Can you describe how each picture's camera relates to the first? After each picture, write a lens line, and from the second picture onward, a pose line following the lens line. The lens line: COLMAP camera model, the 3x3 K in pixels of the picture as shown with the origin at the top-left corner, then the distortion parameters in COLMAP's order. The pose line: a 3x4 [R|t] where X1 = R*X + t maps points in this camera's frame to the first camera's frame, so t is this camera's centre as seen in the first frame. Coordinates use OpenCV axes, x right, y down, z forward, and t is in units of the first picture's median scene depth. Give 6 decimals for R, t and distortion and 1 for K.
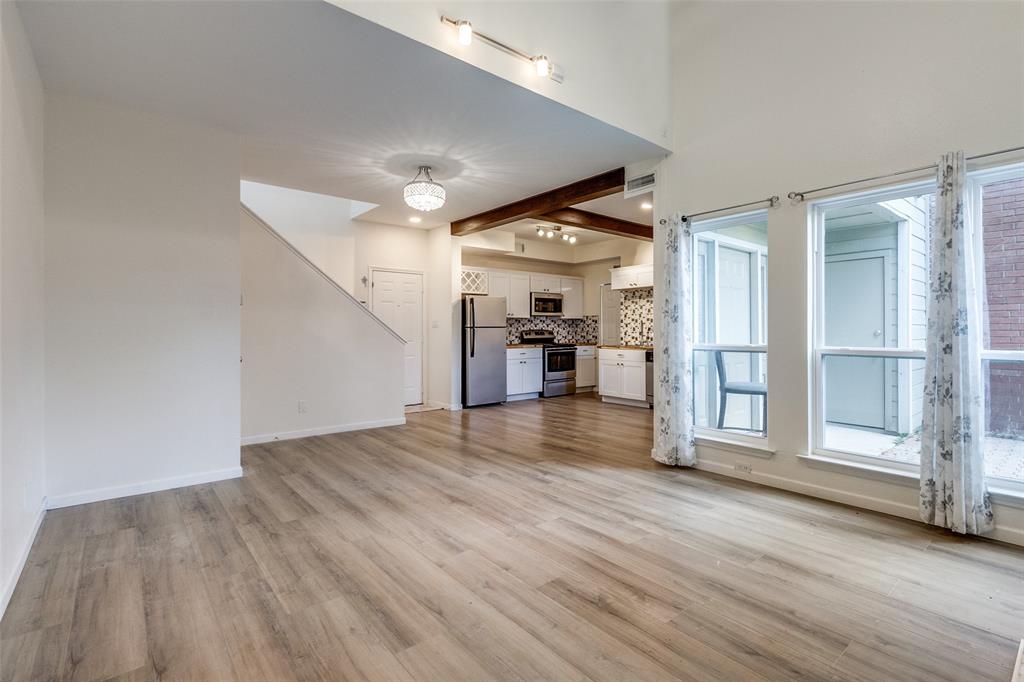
lens RADIAL K [[476.6, 0, 511.4], [0, 476.6, 330.7], [0, 0, 1]] dist [-0.002423, -0.000388]
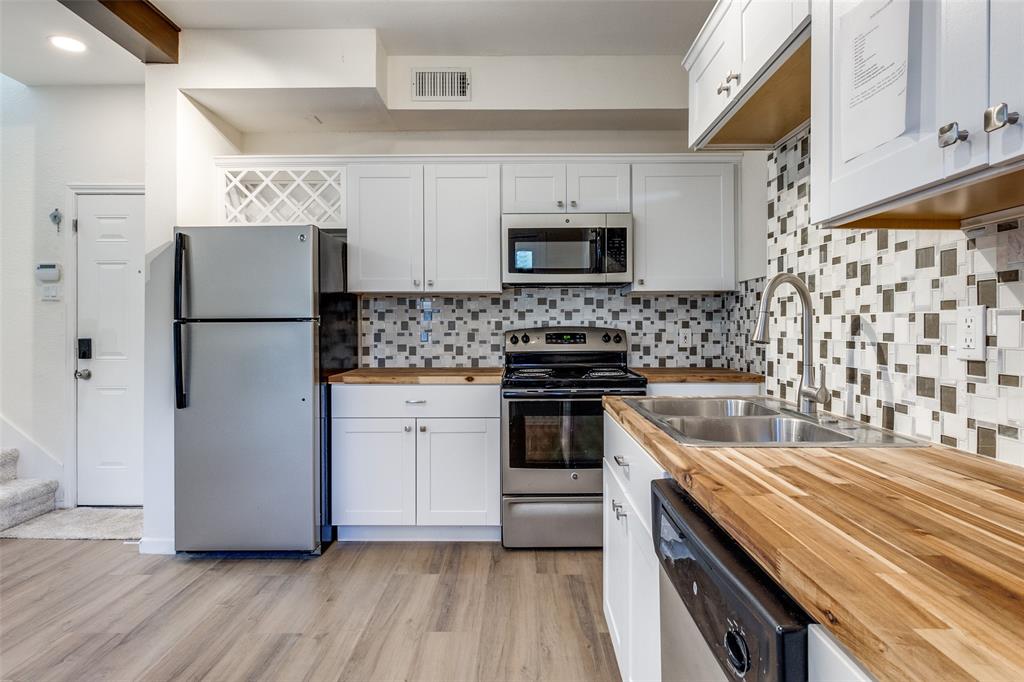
lens RADIAL K [[563.9, 0, 516.2], [0, 563.9, 325.9], [0, 0, 1]] dist [-0.000331, 0.000017]
pose [[0.772479, -0.000378, -0.635041, 0.310074], [-0.001495, 0.999996, -0.002414, -0.002266], [0.635039, 0.002814, 0.772475, 0.730757]]
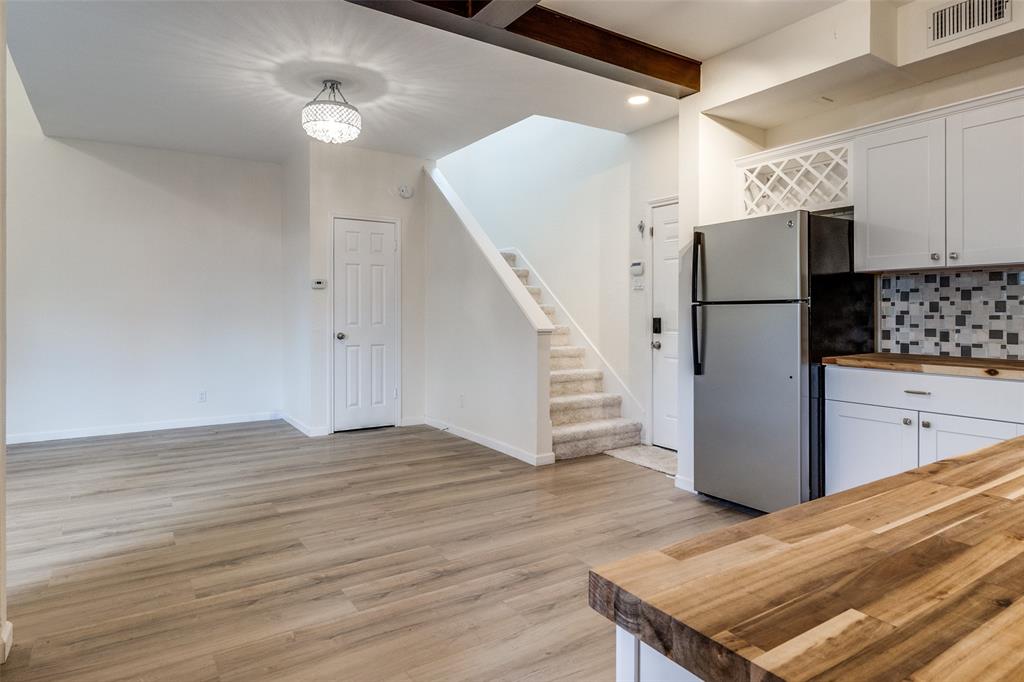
lens RADIAL K [[596.7, 0, 522.3], [0, 596.7, 314.1], [0, 0, 1]] dist [-0.006821, 0.001118]
pose [[-0.095070, 0.007486, -0.995442, 0.389625], [-0.001873, 0.999969, 0.007699, -0.001062], [0.995469, 0.002597, -0.095053, 0.779239]]
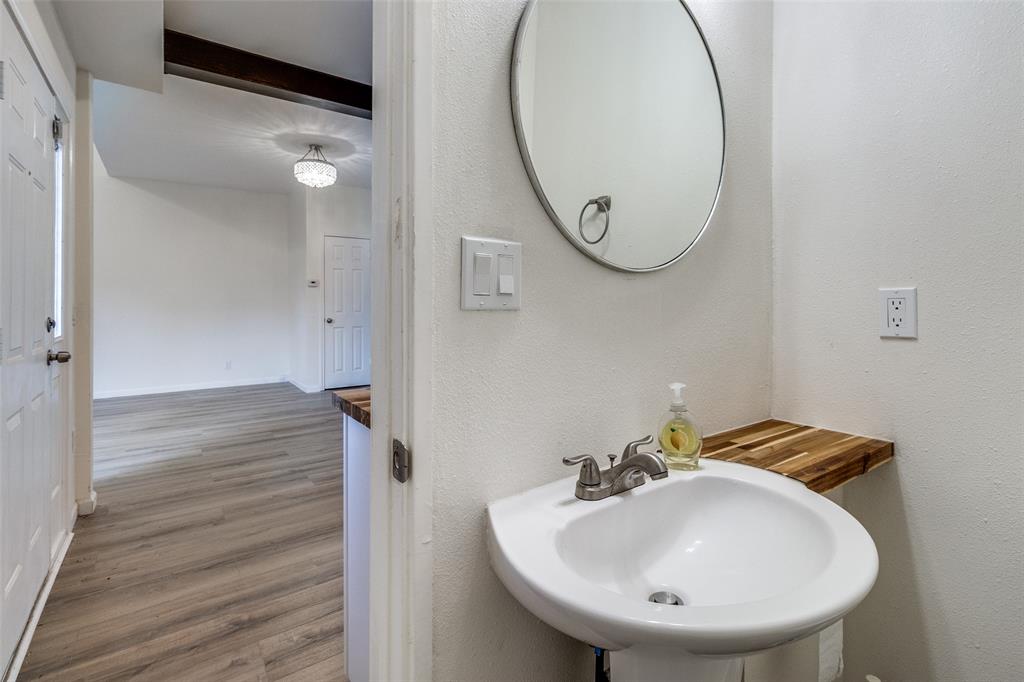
lens RADIAL K [[476.6, 0, 520.8], [0, 476.6, 302.7], [0, 0, 1]] dist [-0.002423, -0.000388]
pose [[-0.050362, 0.002270, -0.998728, 0.477626], [0.001049, 0.999997, 0.002220, -0.000230], [0.998730, -0.000936, -0.050364, 0.853560]]
